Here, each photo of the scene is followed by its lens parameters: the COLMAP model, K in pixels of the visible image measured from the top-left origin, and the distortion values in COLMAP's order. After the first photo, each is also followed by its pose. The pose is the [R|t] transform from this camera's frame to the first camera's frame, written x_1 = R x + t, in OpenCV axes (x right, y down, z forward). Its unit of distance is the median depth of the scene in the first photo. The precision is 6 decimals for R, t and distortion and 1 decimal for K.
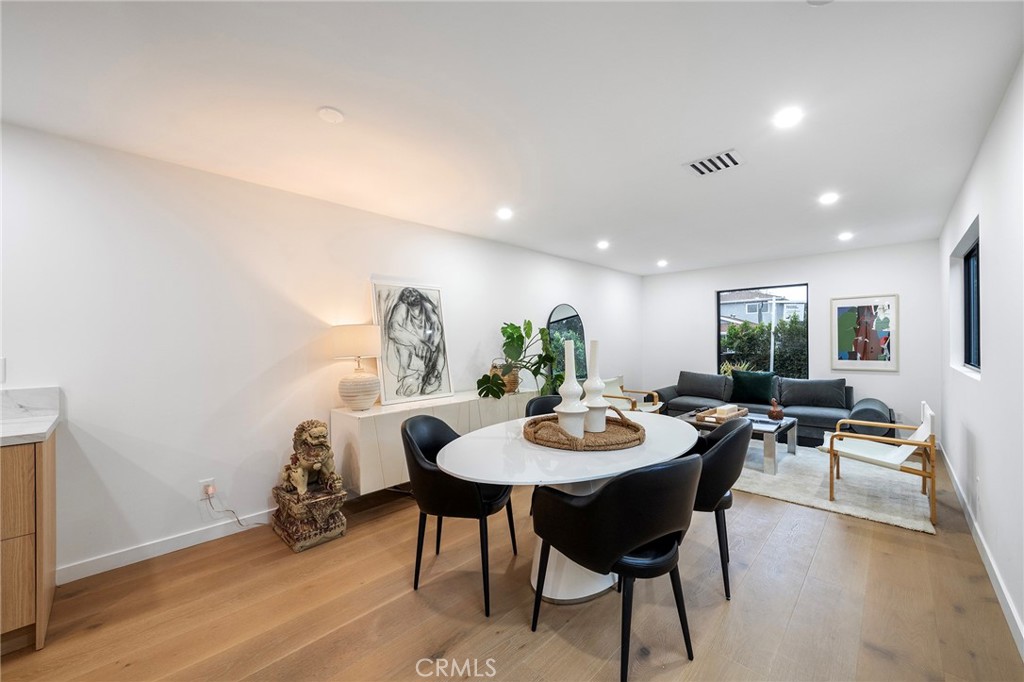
lens RADIAL K [[382.6, 0, 513.1], [0, 382.6, 335.6], [0, 0, 1]] dist [-0.000898, -0.000073]
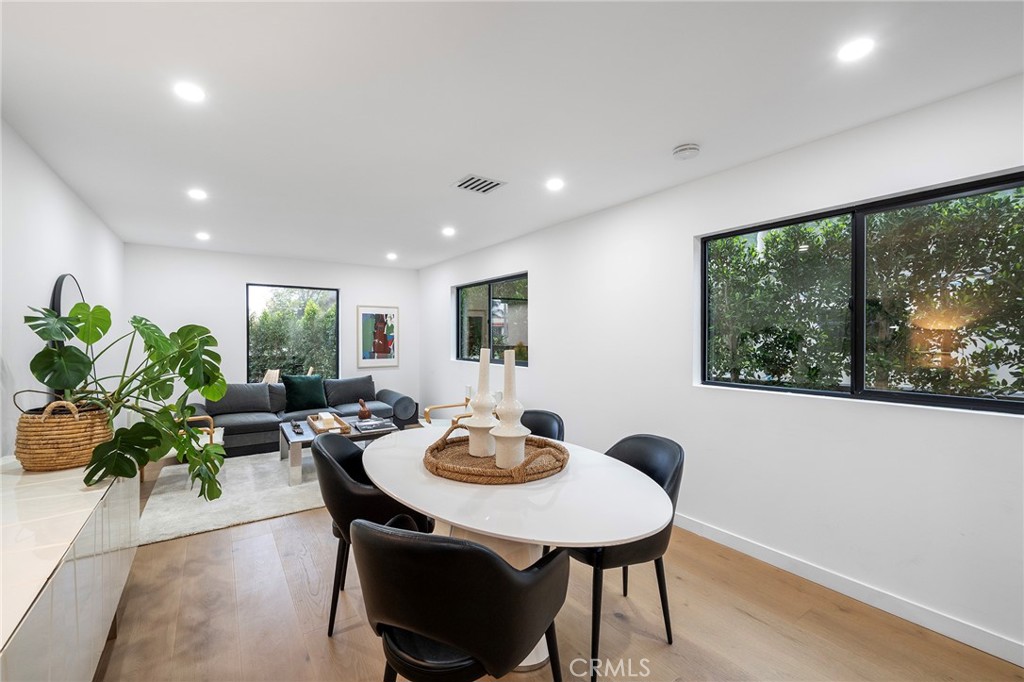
lens RADIAL K [[426.1, 0, 496.5], [0, 426.1, 339.2], [0, 0, 1]] dist [0.000226, 0.000048]
pose [[0.210589, -0.000050, 0.977575, -0.326780], [-0.003705, 0.999993, 0.000849, 0.000077], [-0.977568, -0.003801, 0.210588, 0.347750]]
